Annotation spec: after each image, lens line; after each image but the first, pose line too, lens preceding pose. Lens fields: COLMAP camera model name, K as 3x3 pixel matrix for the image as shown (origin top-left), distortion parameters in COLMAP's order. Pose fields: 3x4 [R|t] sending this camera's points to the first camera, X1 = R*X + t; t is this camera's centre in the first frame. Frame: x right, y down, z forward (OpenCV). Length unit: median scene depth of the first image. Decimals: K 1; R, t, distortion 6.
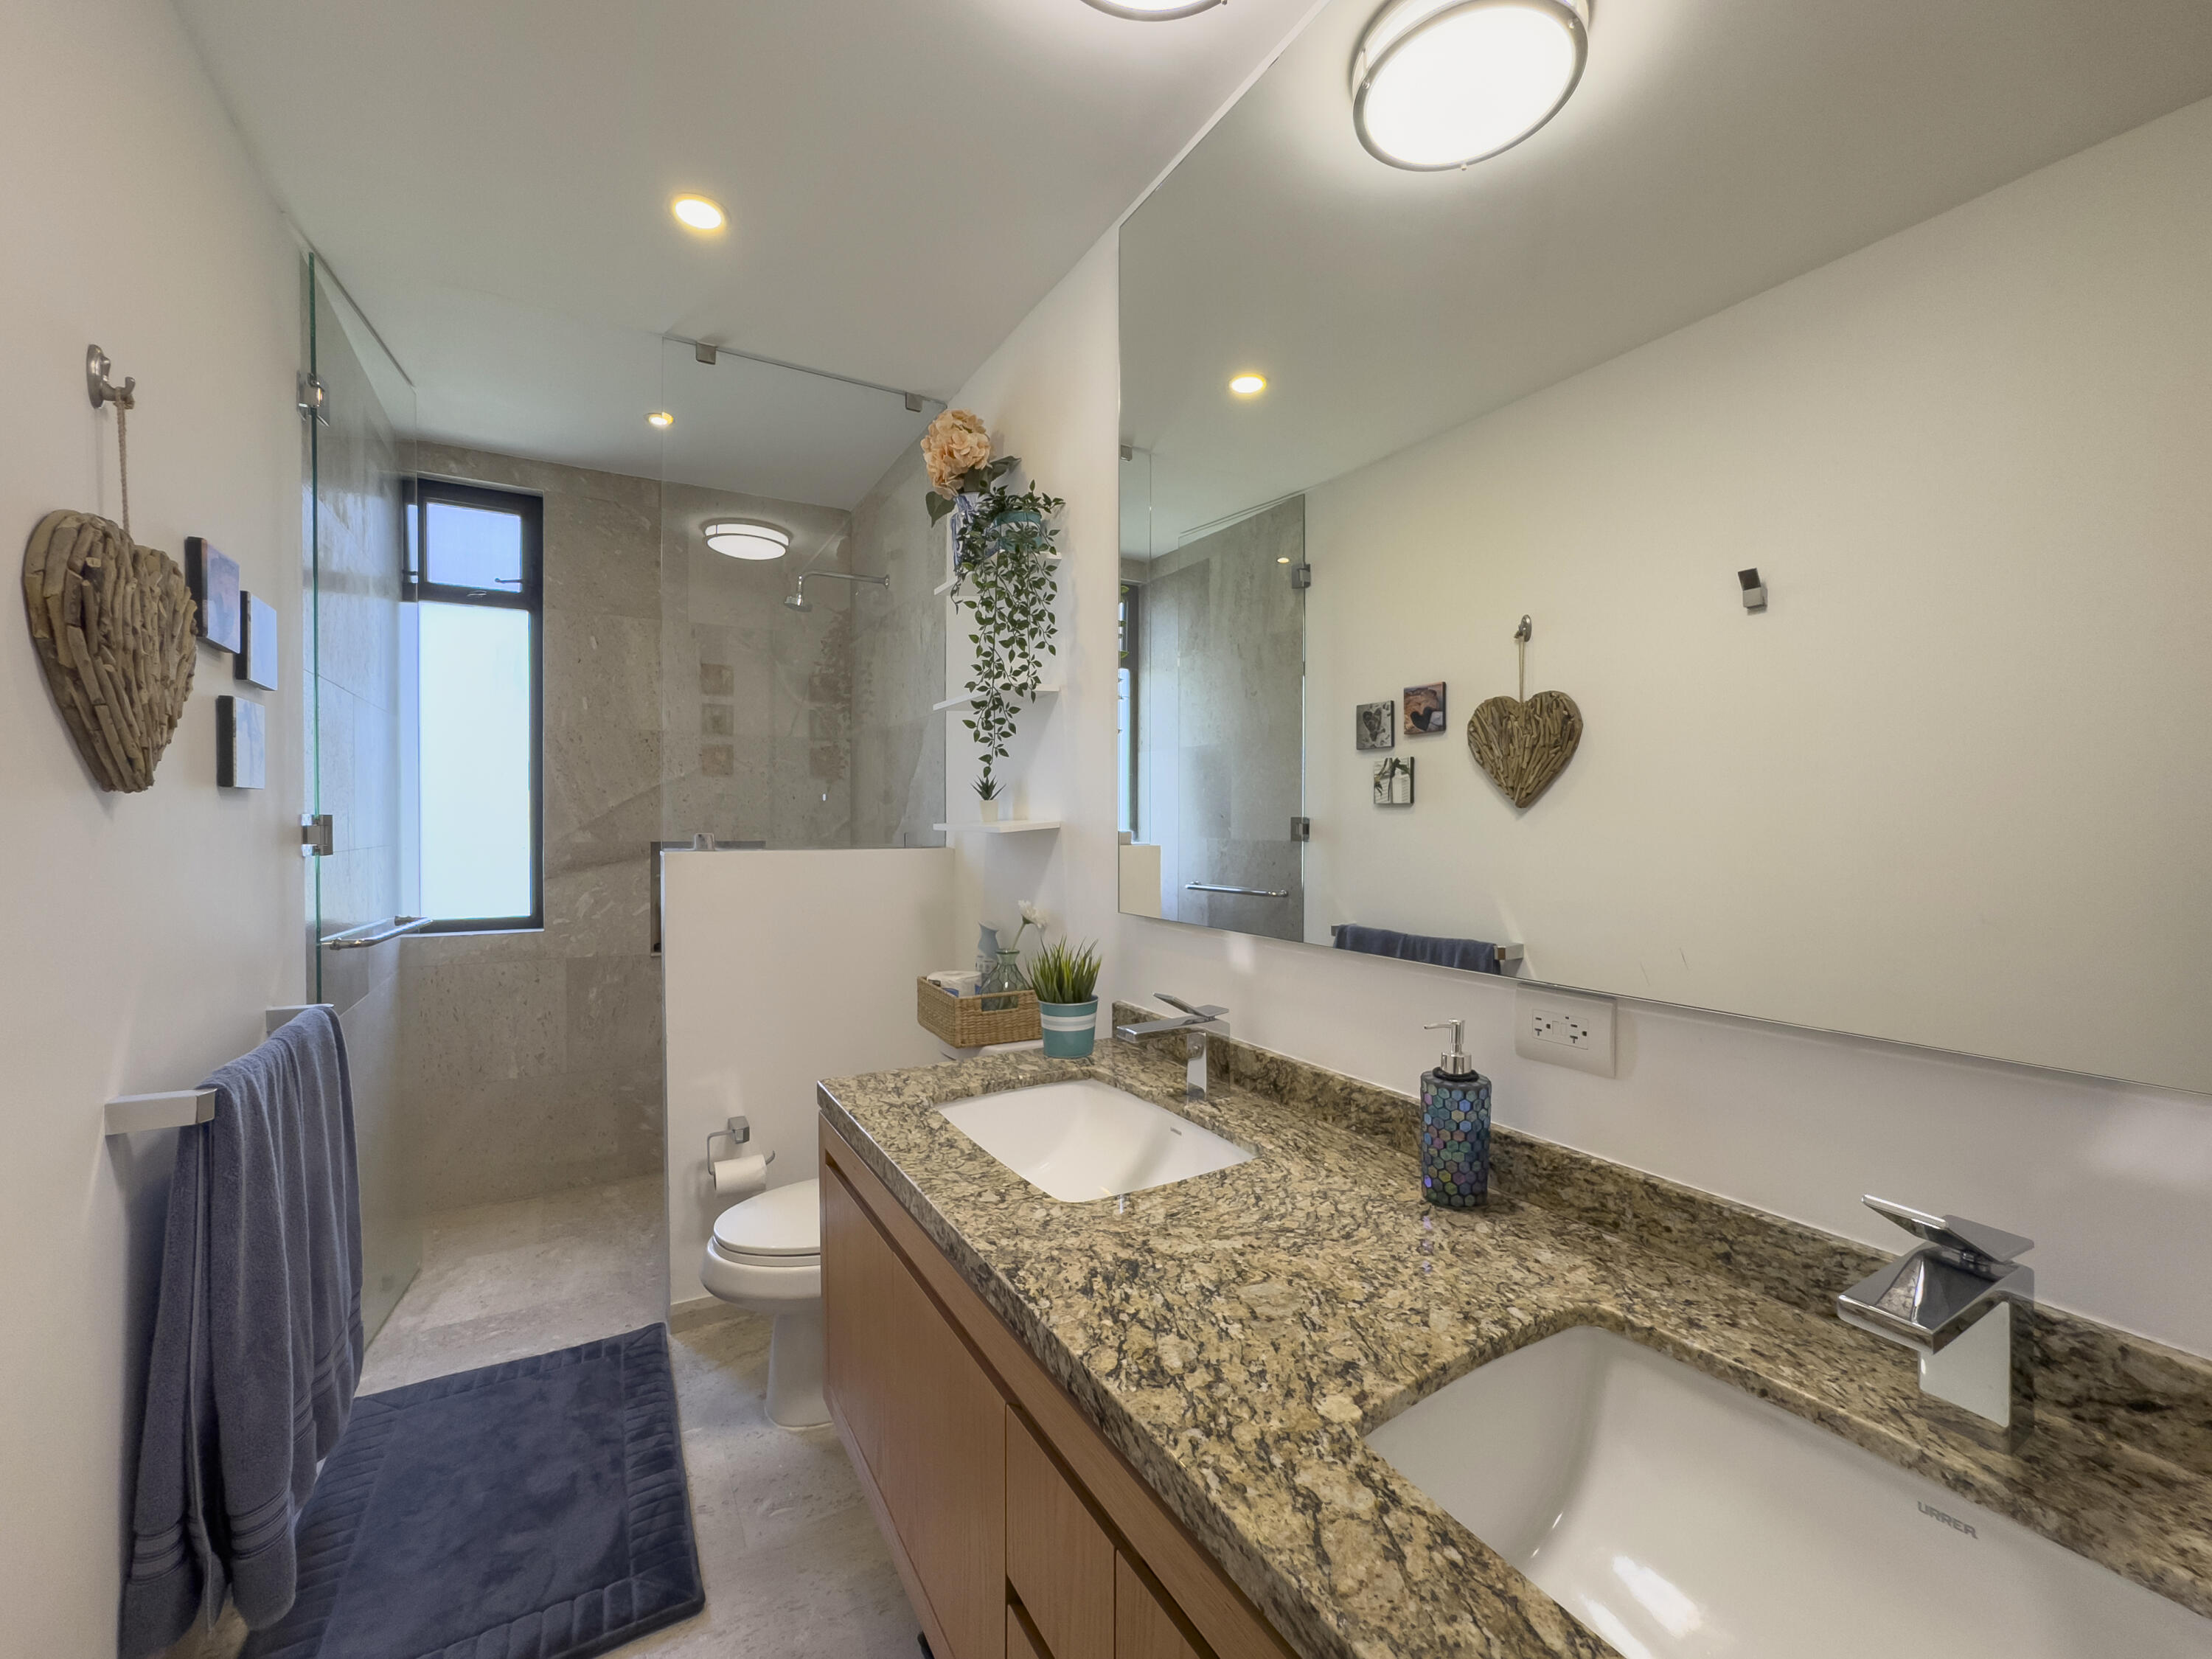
lens RADIAL K [[908.3, 0, 1106.6], [0, 908.3, 823.7], [0, 0, 1]] dist [-0.039267, 0.019400]
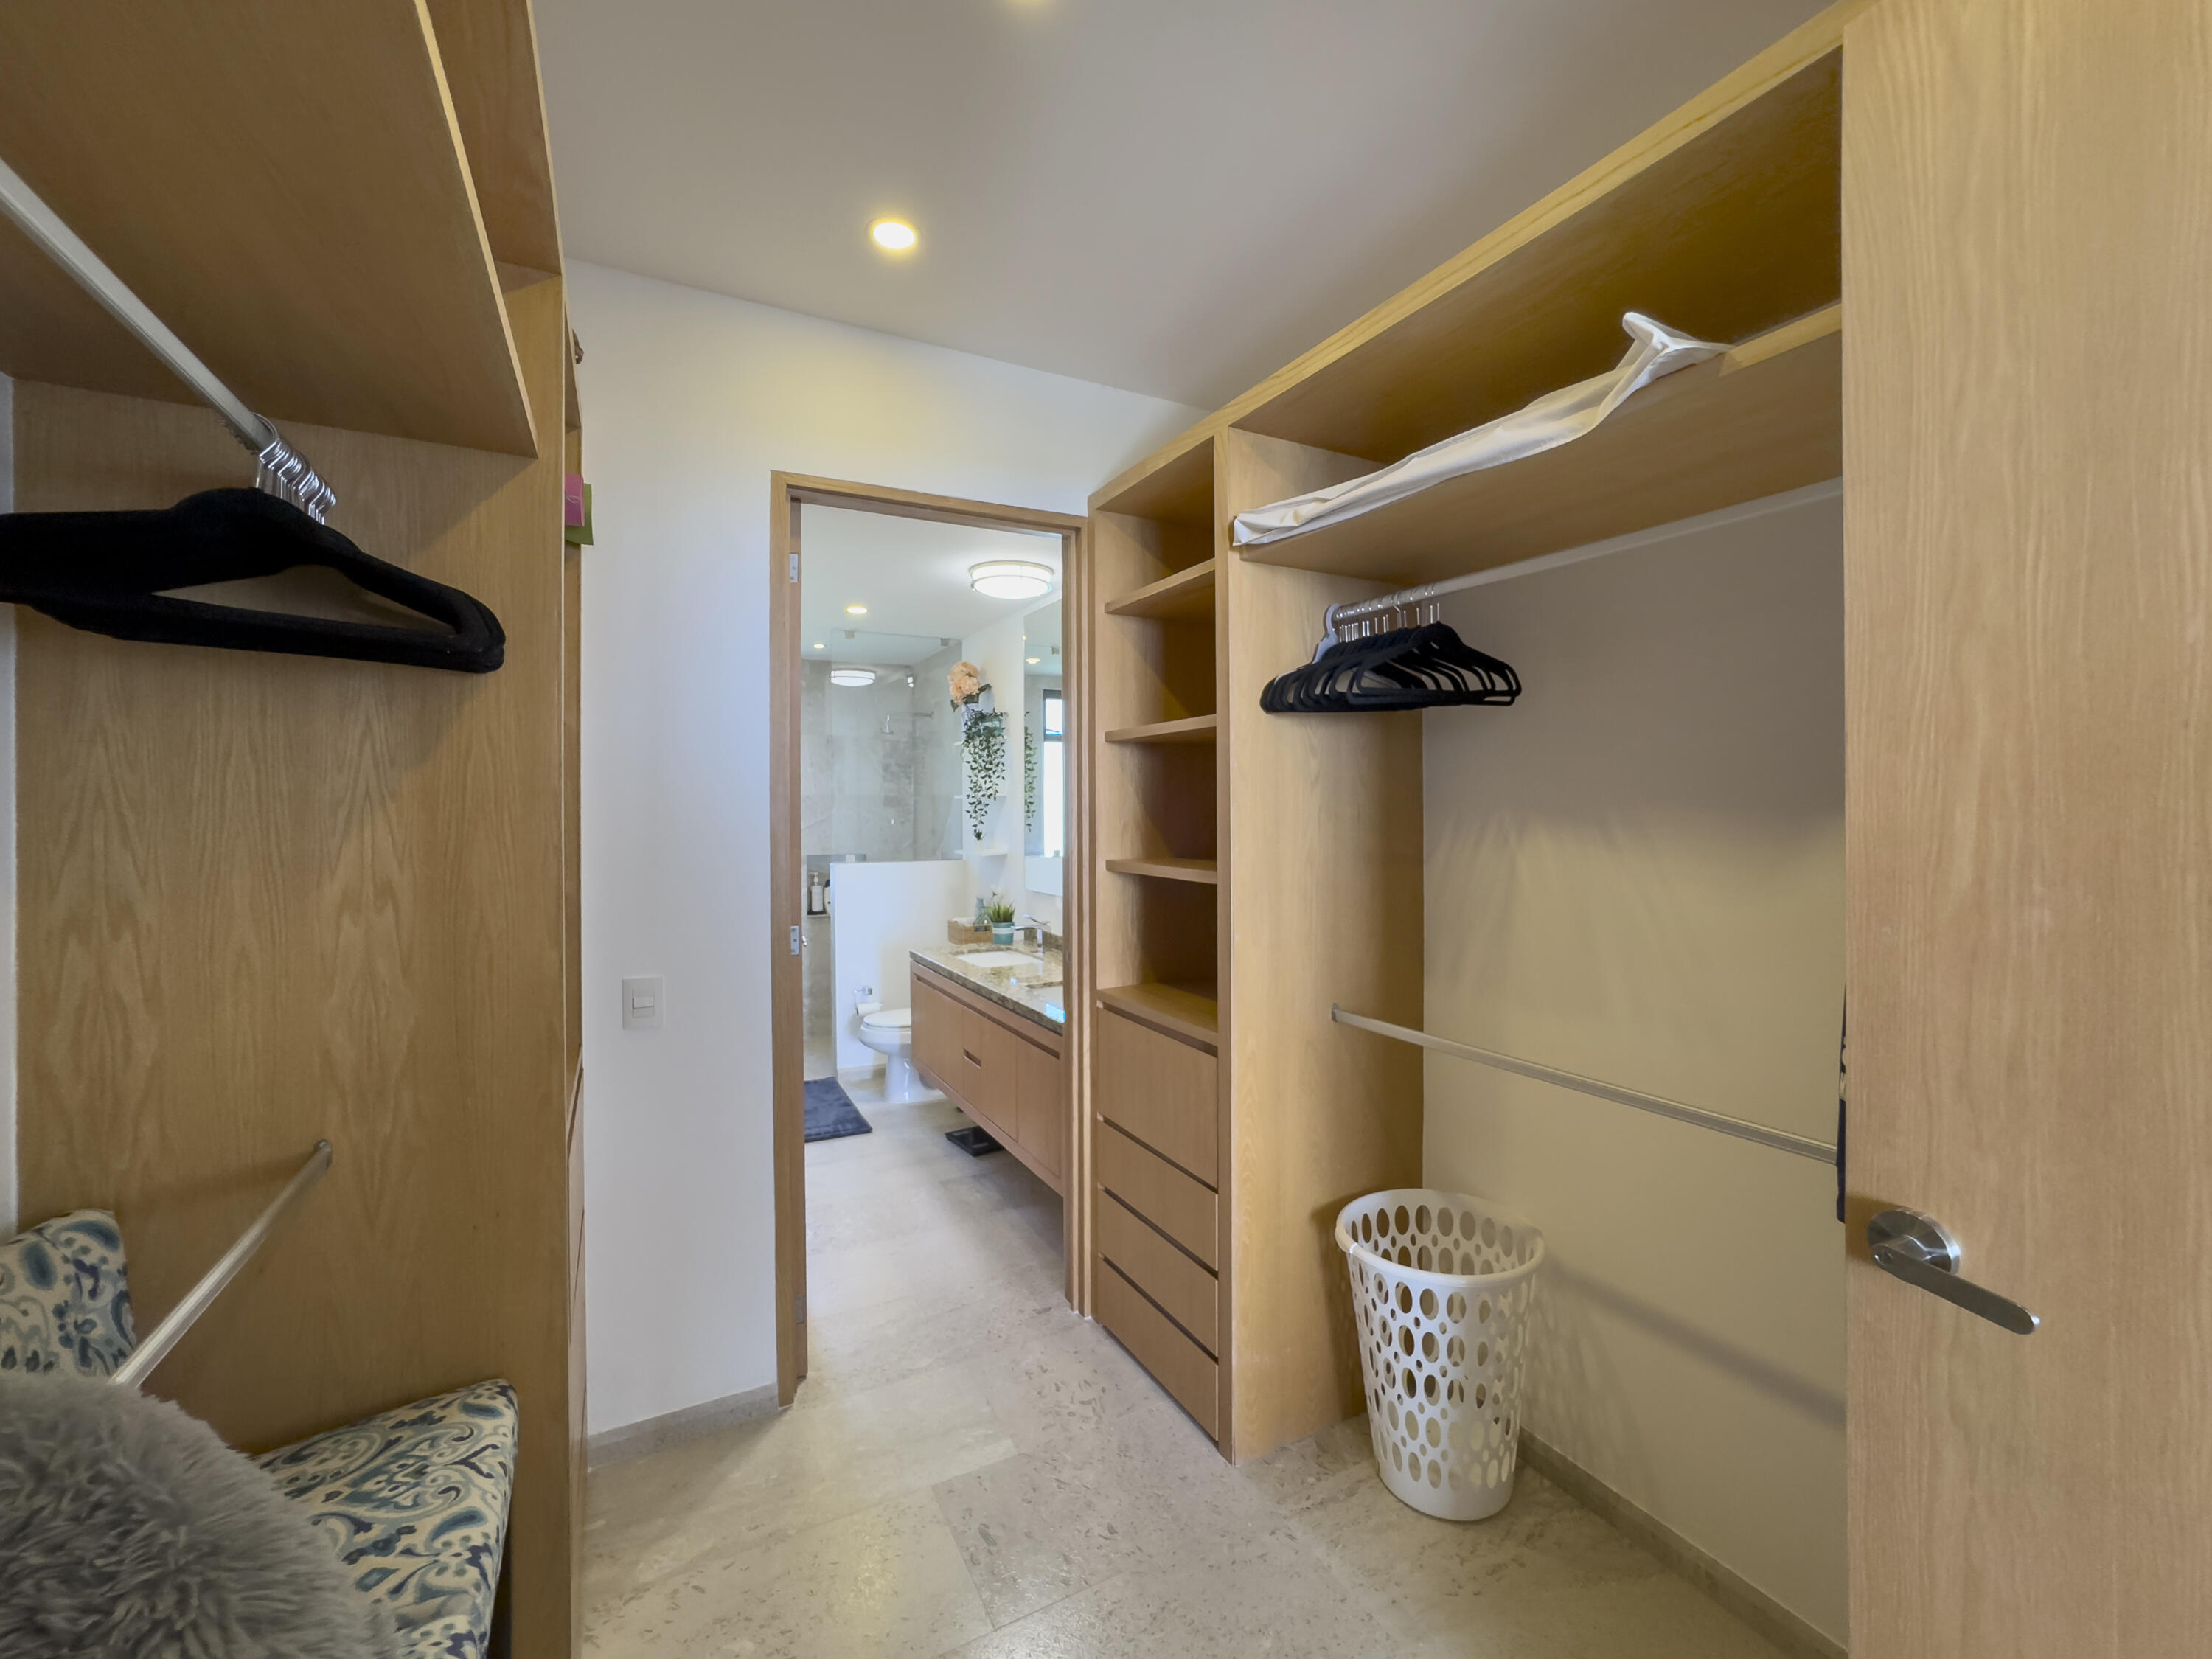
lens RADIAL K [[908.3, 0, 1106.6], [0, 908.3, 823.7], [0, 0, 1]] dist [-0.039267, 0.019400]
pose [[0.998851, -0.002527, -0.047865, 0.320214], [0.002714, 0.999989, 0.003856, -0.082918], [0.047855, -0.003981, 0.998846, -1.339127]]
